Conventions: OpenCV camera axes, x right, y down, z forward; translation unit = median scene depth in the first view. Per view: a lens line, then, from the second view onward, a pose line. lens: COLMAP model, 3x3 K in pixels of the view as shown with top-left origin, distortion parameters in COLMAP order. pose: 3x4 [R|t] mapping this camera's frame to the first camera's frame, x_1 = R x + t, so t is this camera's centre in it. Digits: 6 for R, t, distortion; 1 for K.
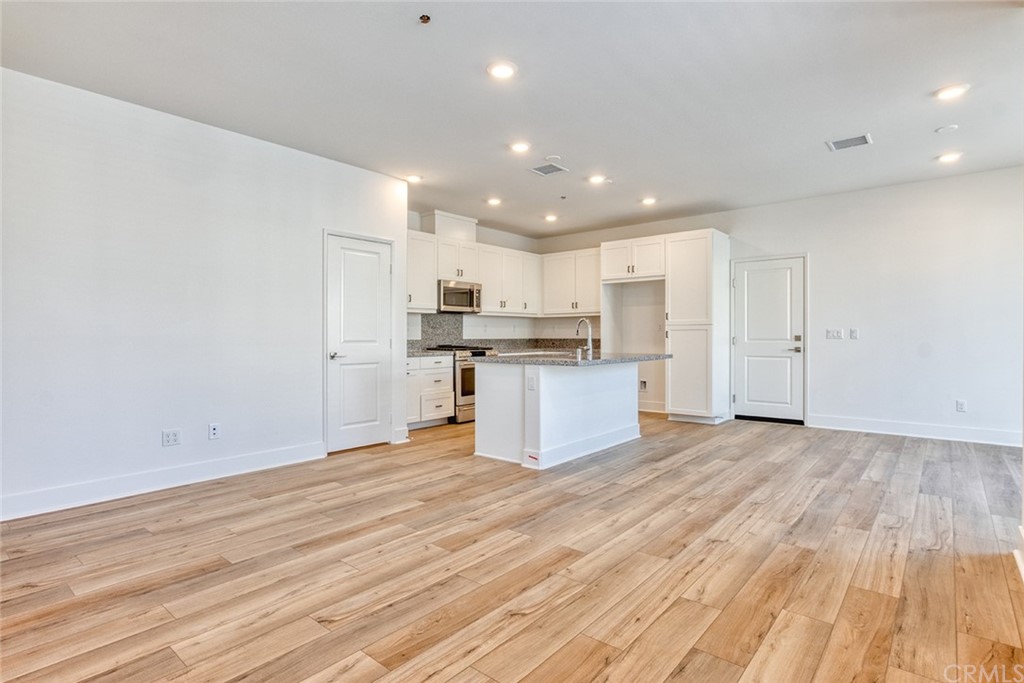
lens RADIAL K [[517.0, 0, 508.2], [0, 517.0, 344.5], [0, 0, 1]] dist [-0.017230, 0.011159]
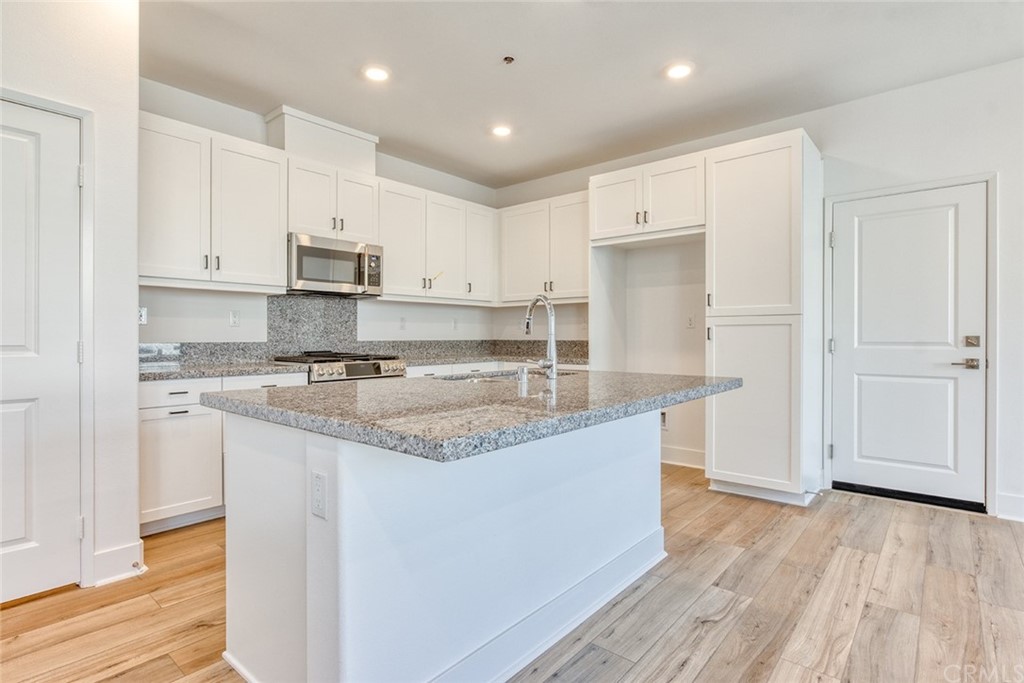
lens RADIAL K [[517.0, 0, 509.5], [0, 517.0, 340.6], [0, 0, 1]] dist [-0.017230, 0.011159]
pose [[0.999993, 0.002632, -0.002713, 0.107381], [-0.002657, 0.999953, -0.009373, -0.007077], [0.002688, 0.009380, 0.999952, 0.491886]]
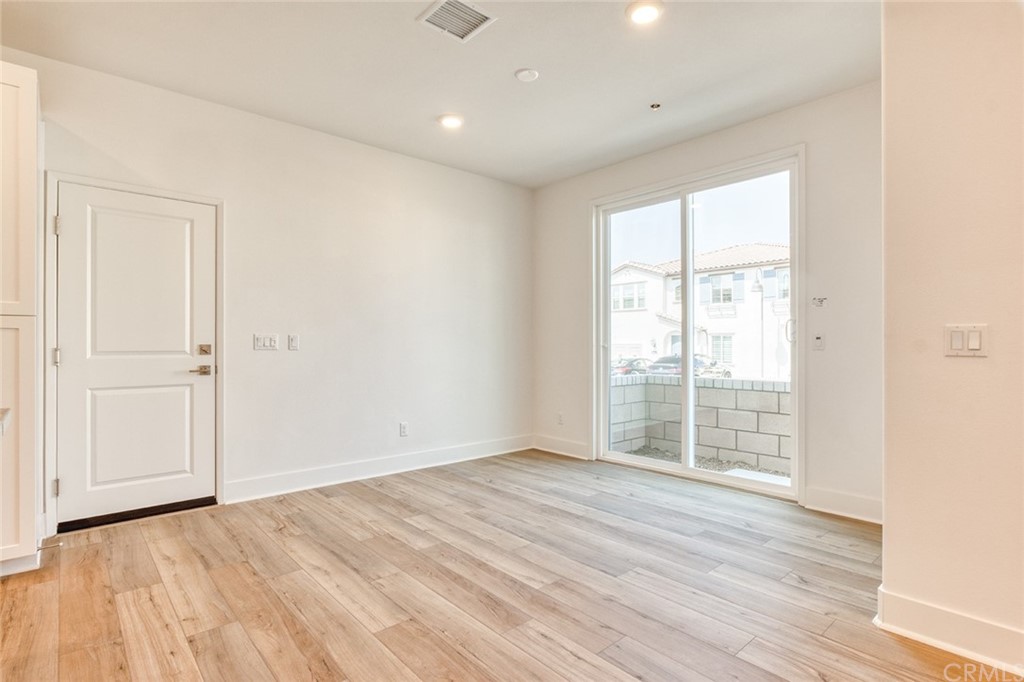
lens RADIAL K [[517.0, 0, 516.1], [0, 517.0, 343.4], [0, 0, 1]] dist [-0.017230, 0.011159]
pose [[0.139507, 0.005635, 0.990205, 0.063310], [0.016740, 0.999827, -0.008048, -0.008893], [-0.990080, 0.017699, 0.139388, 0.593453]]
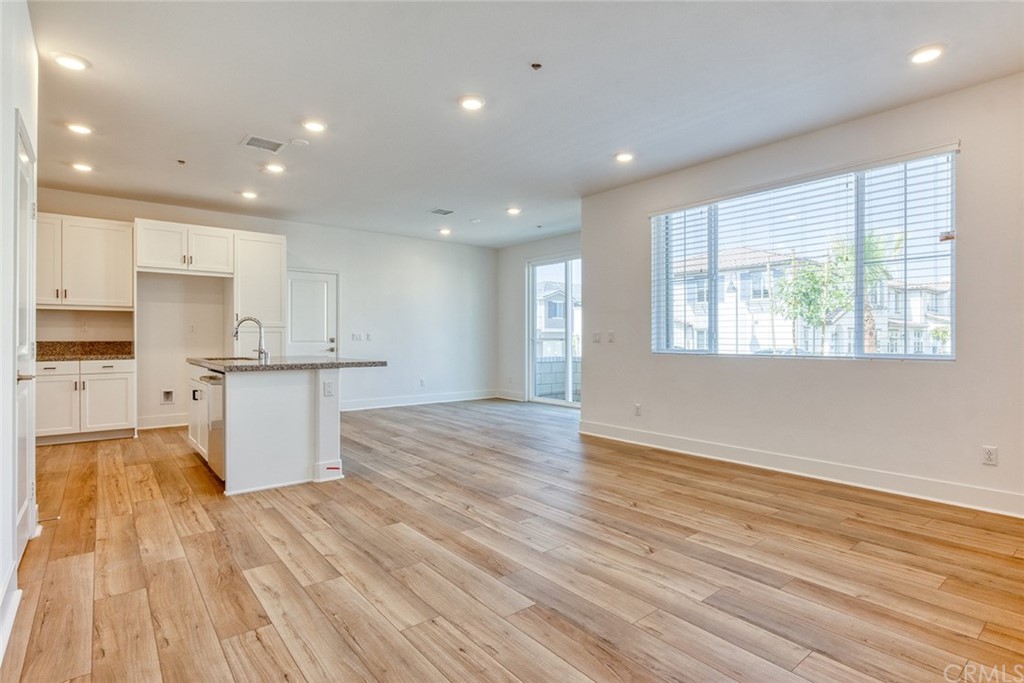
lens RADIAL K [[517.0, 0, 517.6], [0, 517.0, 339.2], [0, 0, 1]] dist [-0.017230, 0.011159]
pose [[0.178948, 0.002101, 0.983856, -0.557170], [0.015495, 0.999868, -0.004953, -0.002094], [-0.983736, 0.016132, 0.178892, 0.352613]]
